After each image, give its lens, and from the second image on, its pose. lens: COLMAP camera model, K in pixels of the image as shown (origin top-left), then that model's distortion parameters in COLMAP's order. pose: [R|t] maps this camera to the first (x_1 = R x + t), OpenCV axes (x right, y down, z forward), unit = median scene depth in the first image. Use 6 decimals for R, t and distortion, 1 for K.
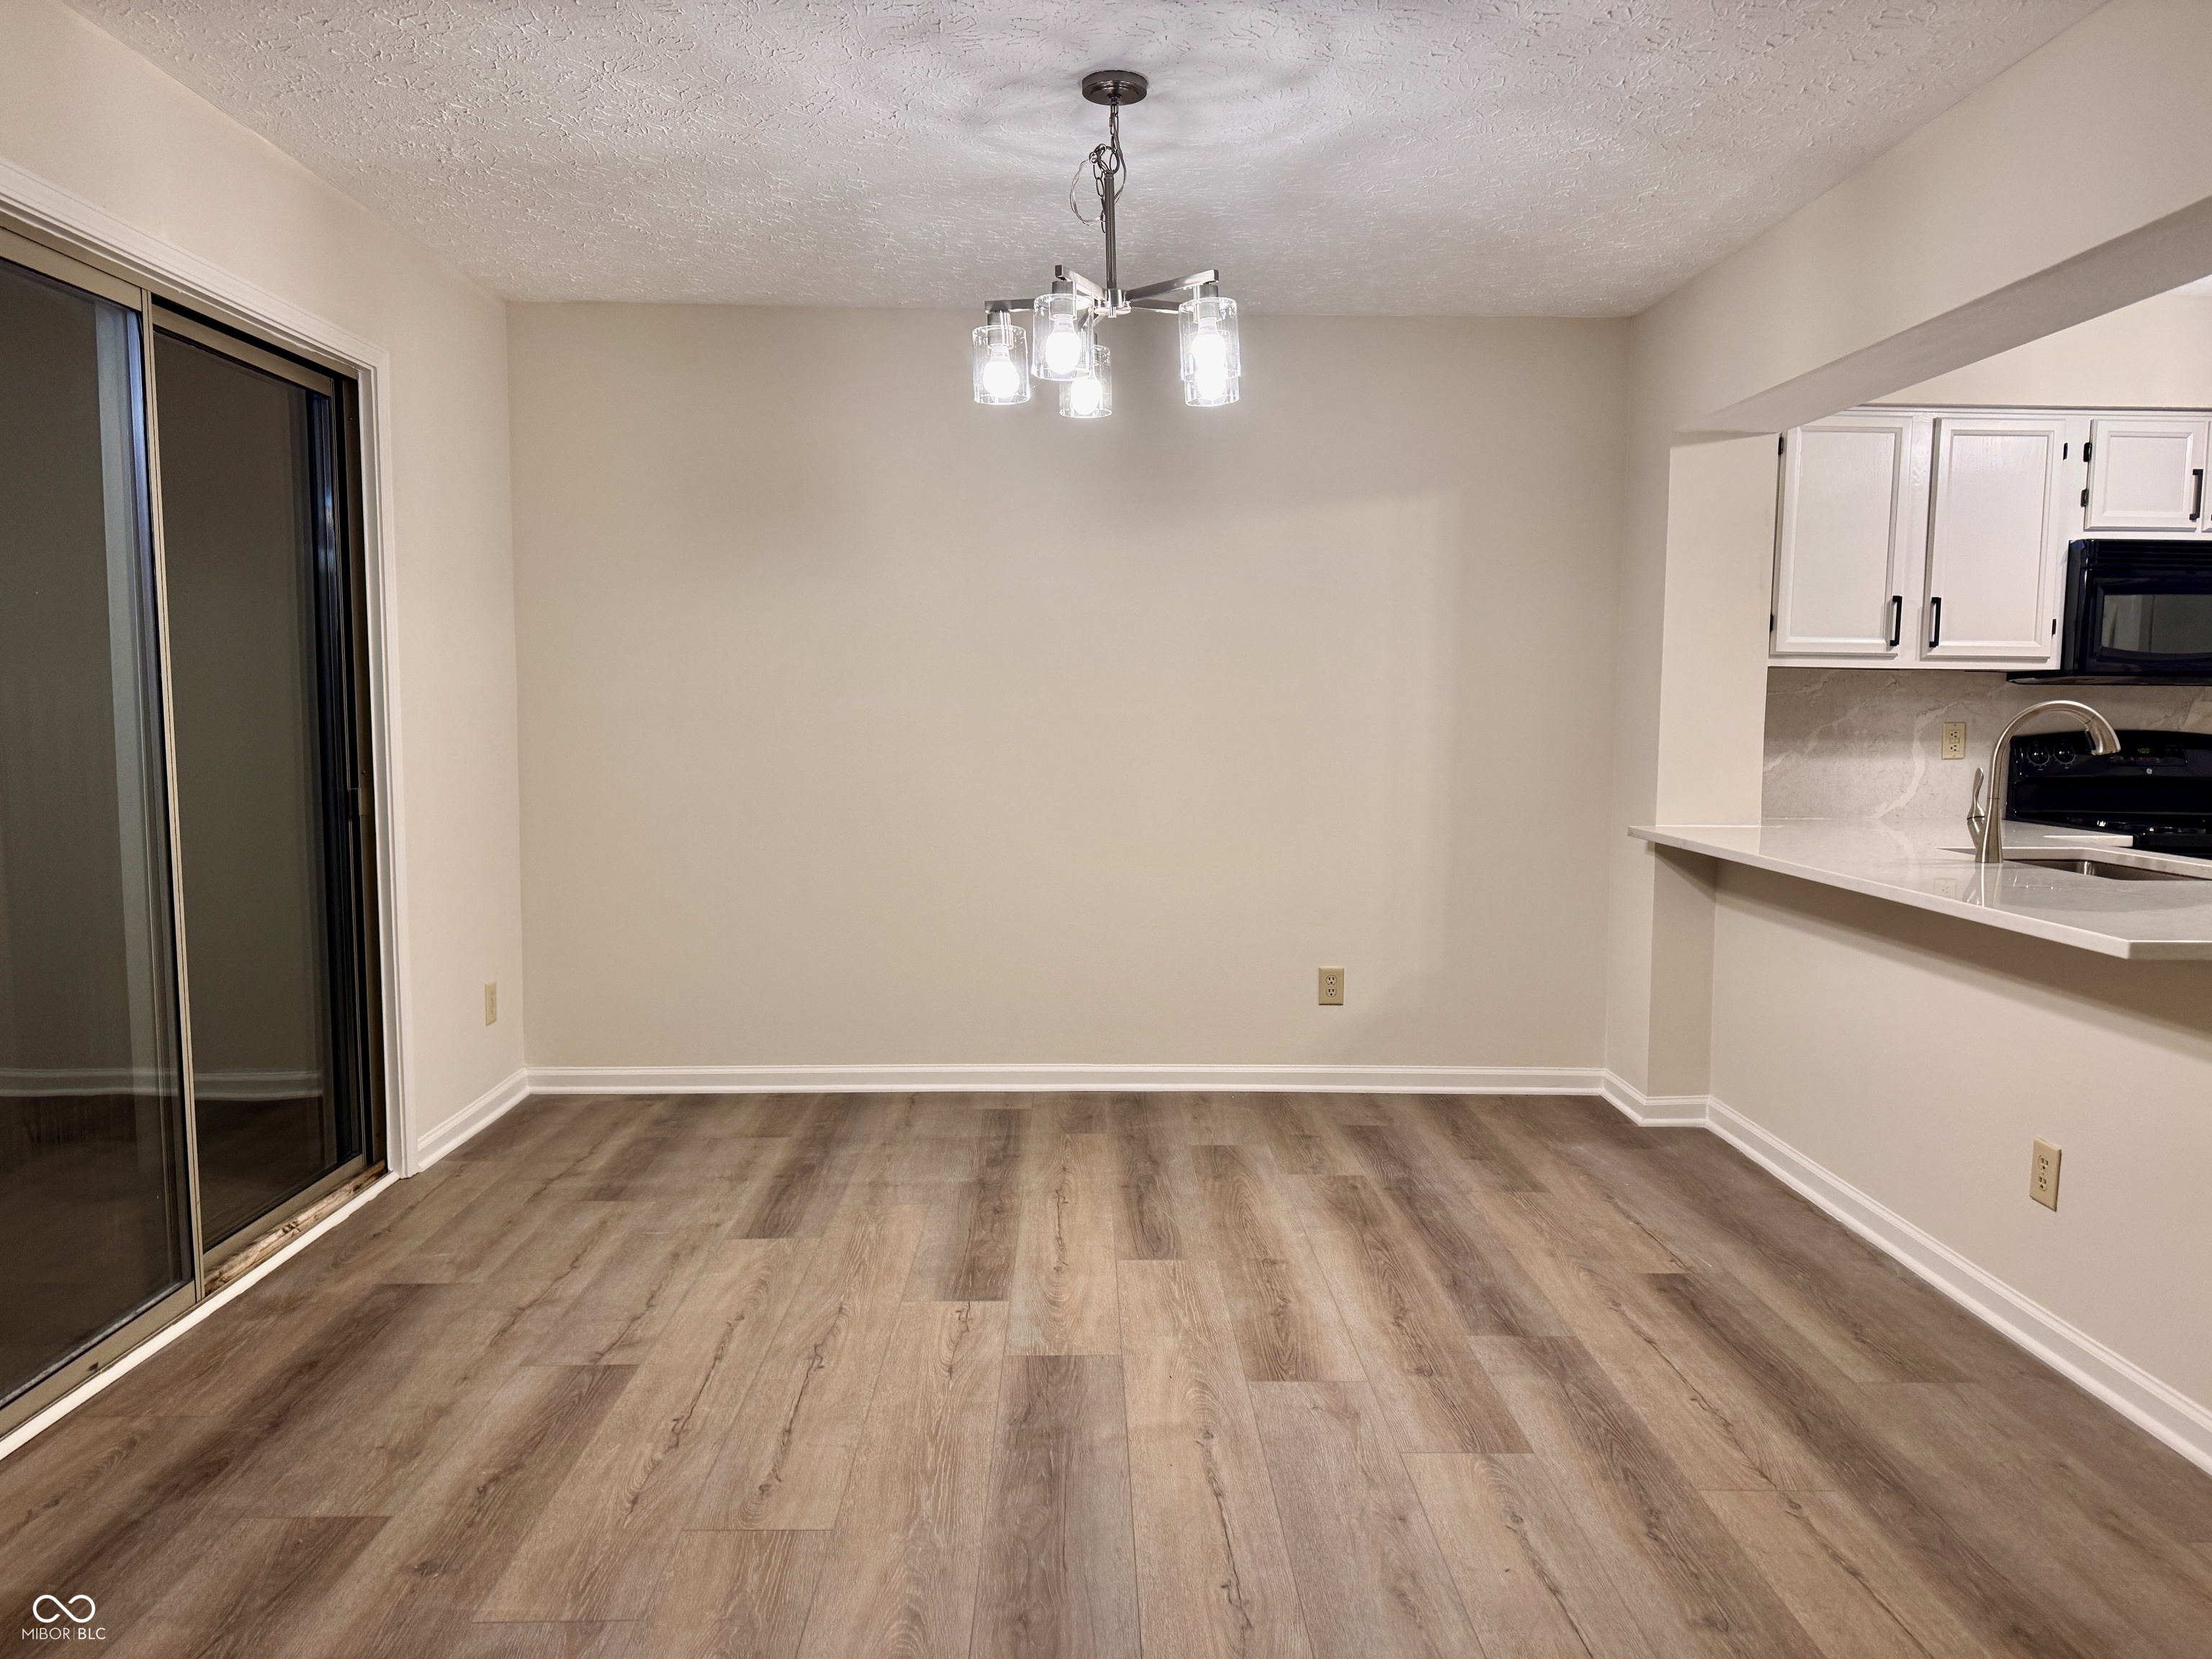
lens RADIAL K [[1546.4, 0, 1113.7], [0, 1546.4, 839.1], [0, 0, 1]] dist [0.089049, -0.119123]
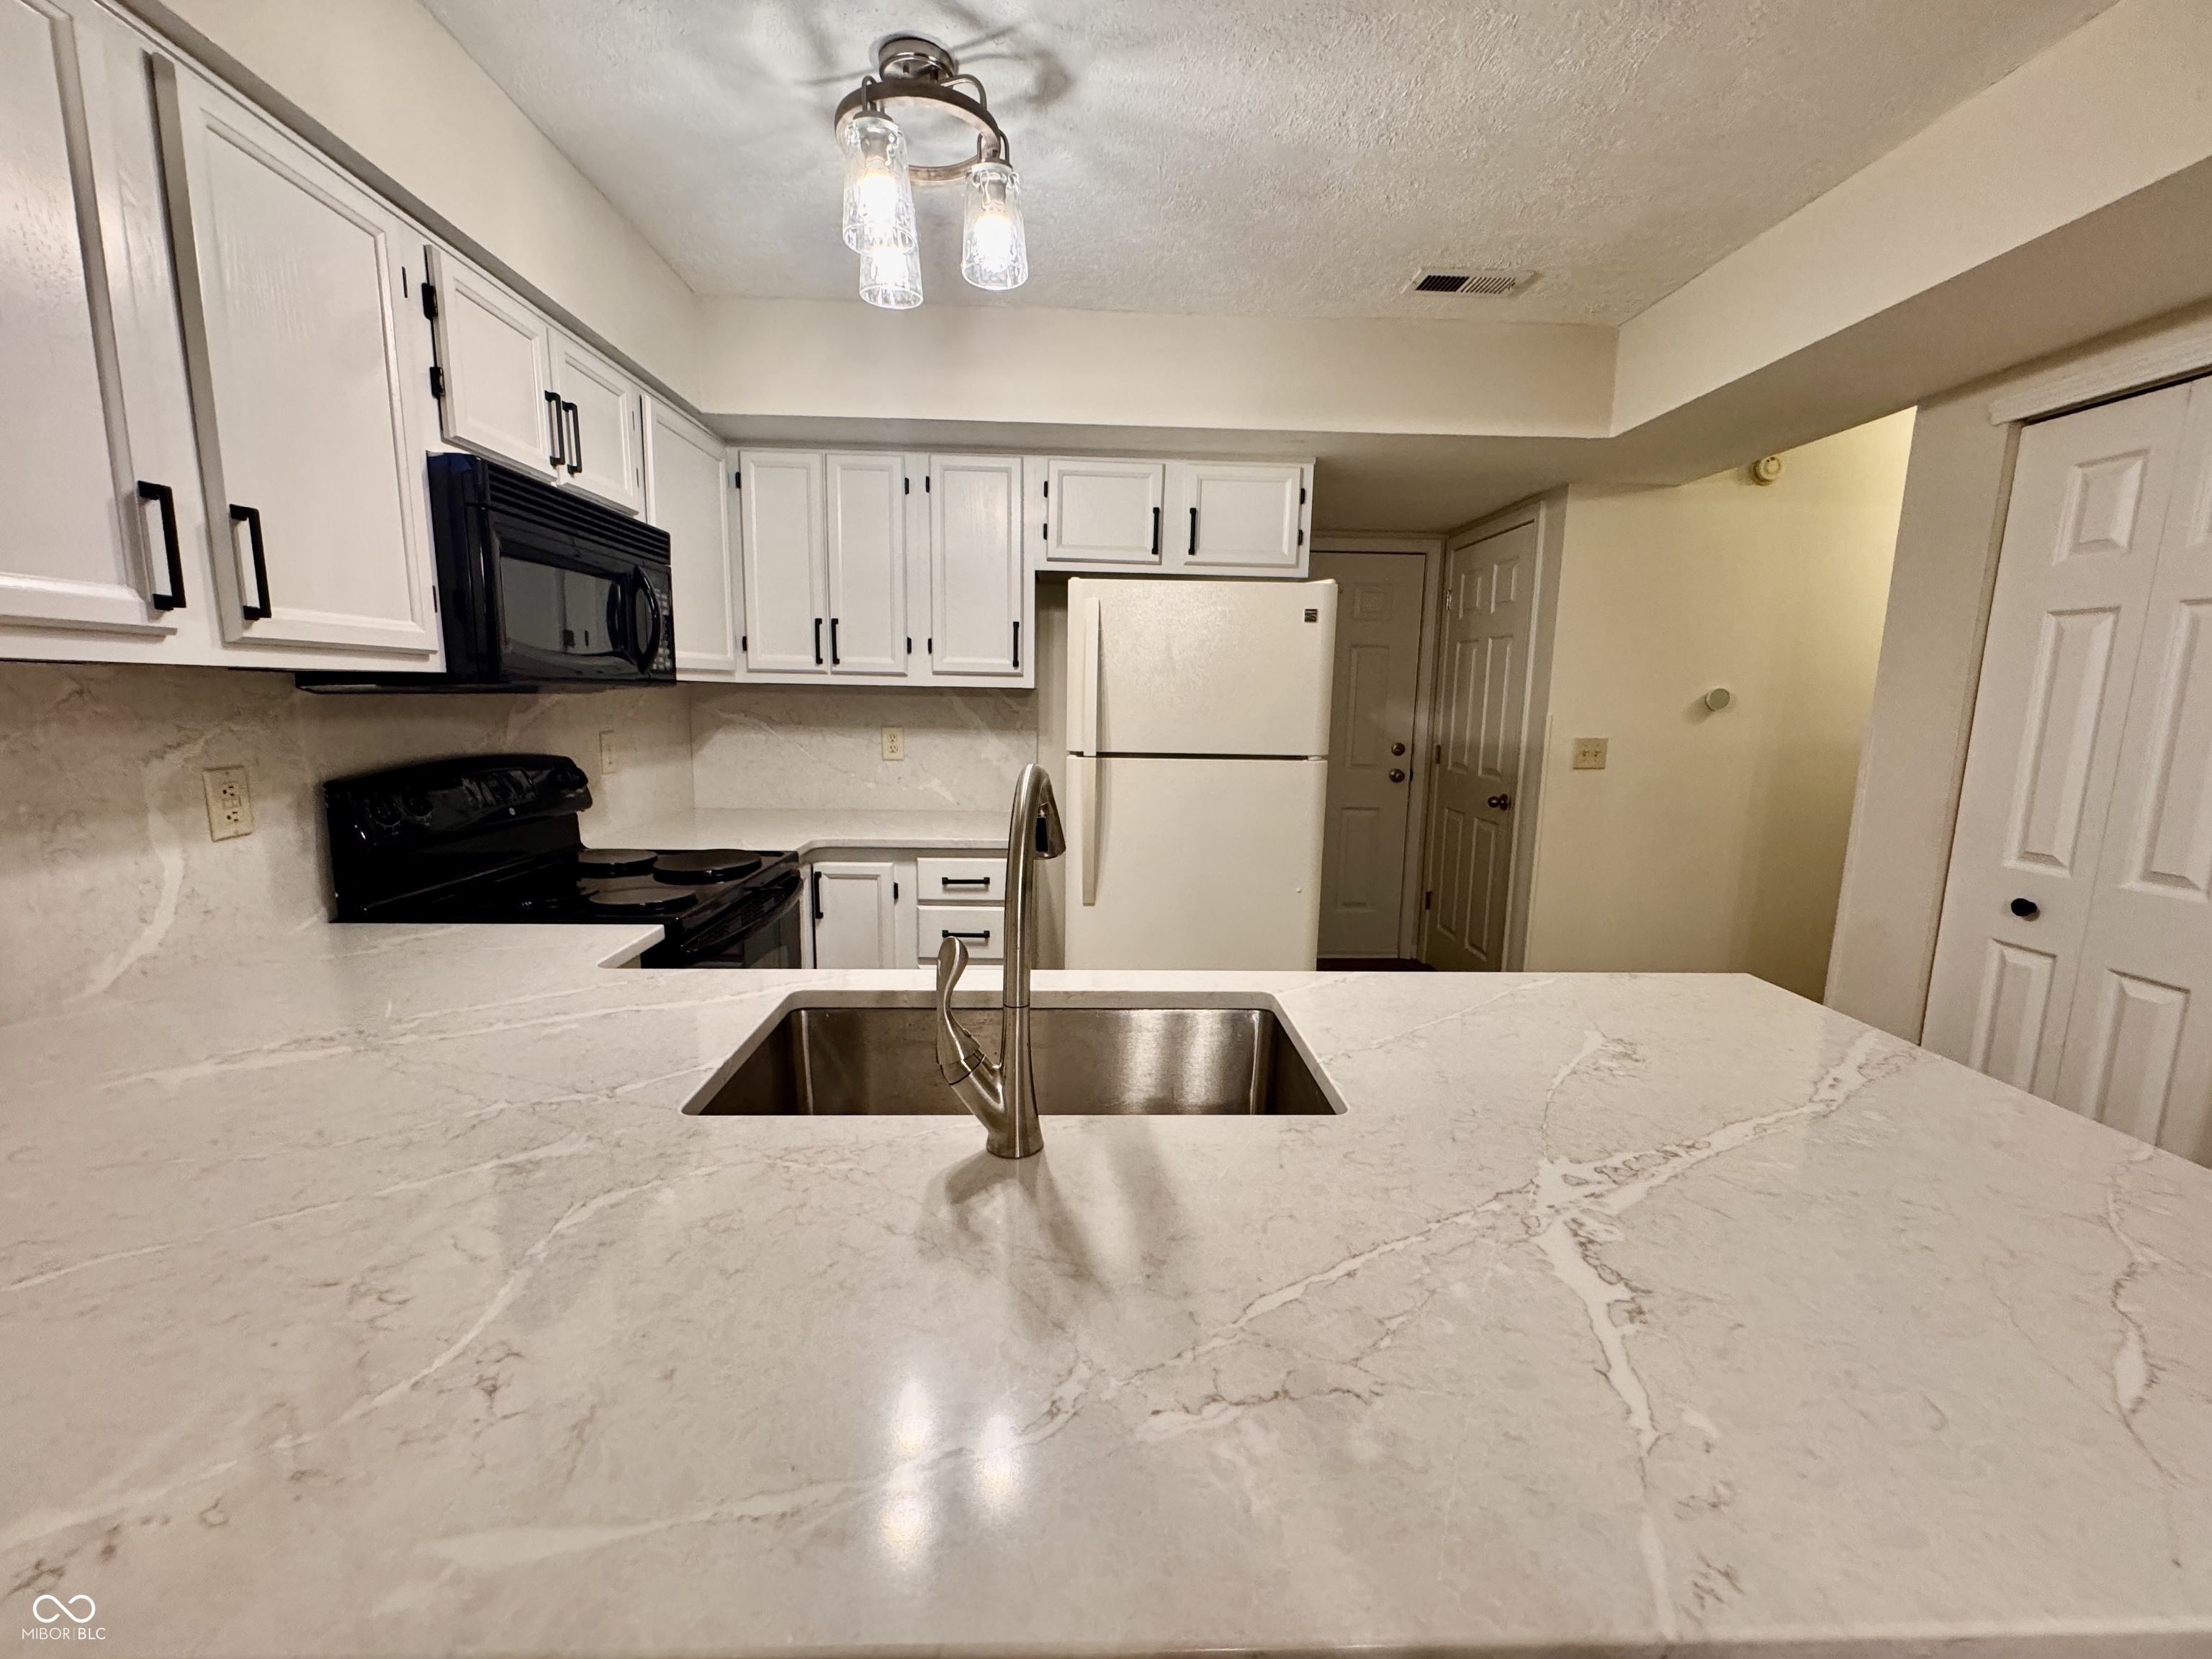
lens RADIAL K [[881.7, 0, 1106.0], [0, 881.7, 829.5], [0, 0, 1]] dist [-0.002658, 0.000235]
pose [[-0.011660, -0.161630, 0.986783, 0.320505], [0.072079, 0.984147, 0.162050, -0.106864], [-0.997331, 0.073016, 0.000175, 0.943193]]
